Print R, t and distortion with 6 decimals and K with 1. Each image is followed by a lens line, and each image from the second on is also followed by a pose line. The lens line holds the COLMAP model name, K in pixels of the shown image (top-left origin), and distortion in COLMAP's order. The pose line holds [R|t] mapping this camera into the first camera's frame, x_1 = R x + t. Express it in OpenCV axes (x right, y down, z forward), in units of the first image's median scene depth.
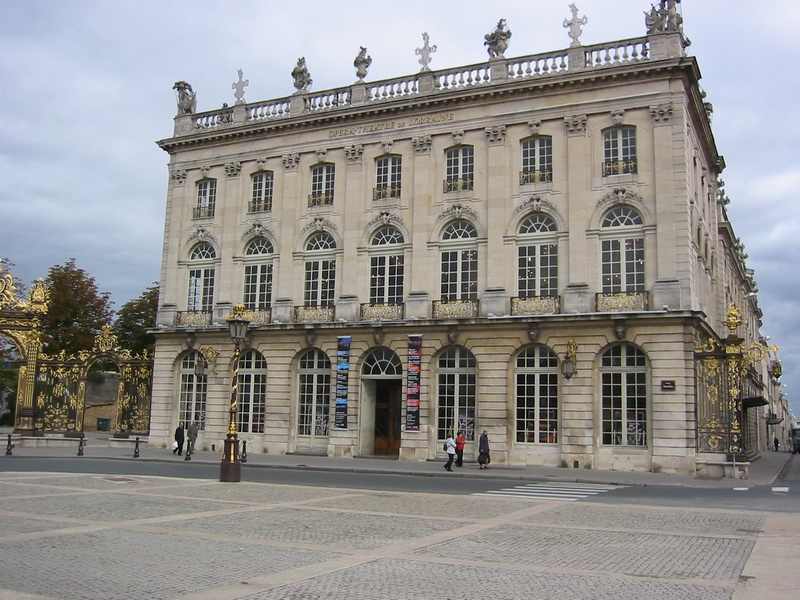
lens RADIAL K [[855.8, 0, 401.9], [0, 855.8, 283.9], [0, 0, 1]] dist [-0.089984, 0.000000]
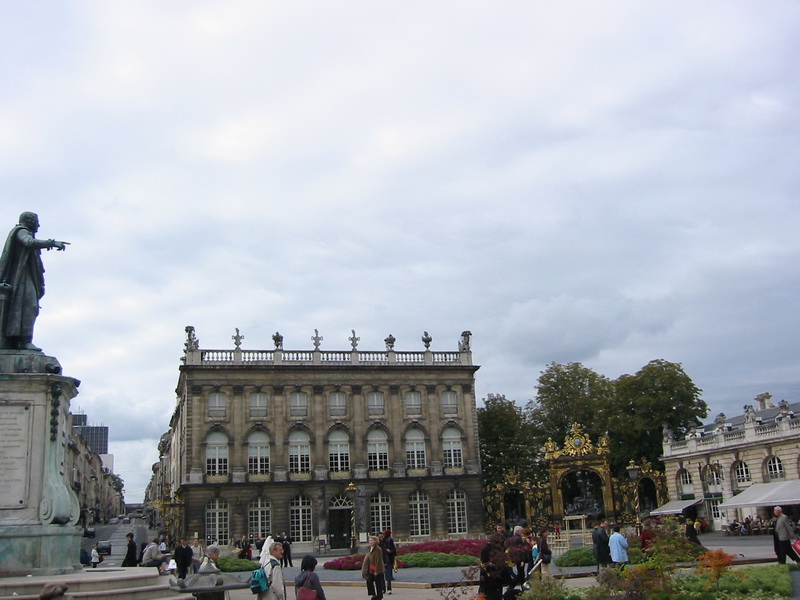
lens RADIAL K [[855.8, 0, 404.1], [0, 855.8, 282.4], [0, 0, 1]] dist [-0.089984, 0.000000]
pose [[0.691702, -0.259568, -0.673924, 0.182426], [0.195547, 0.965632, -0.171217, -0.029719], [0.695205, -0.013353, 0.718687, -0.171534]]
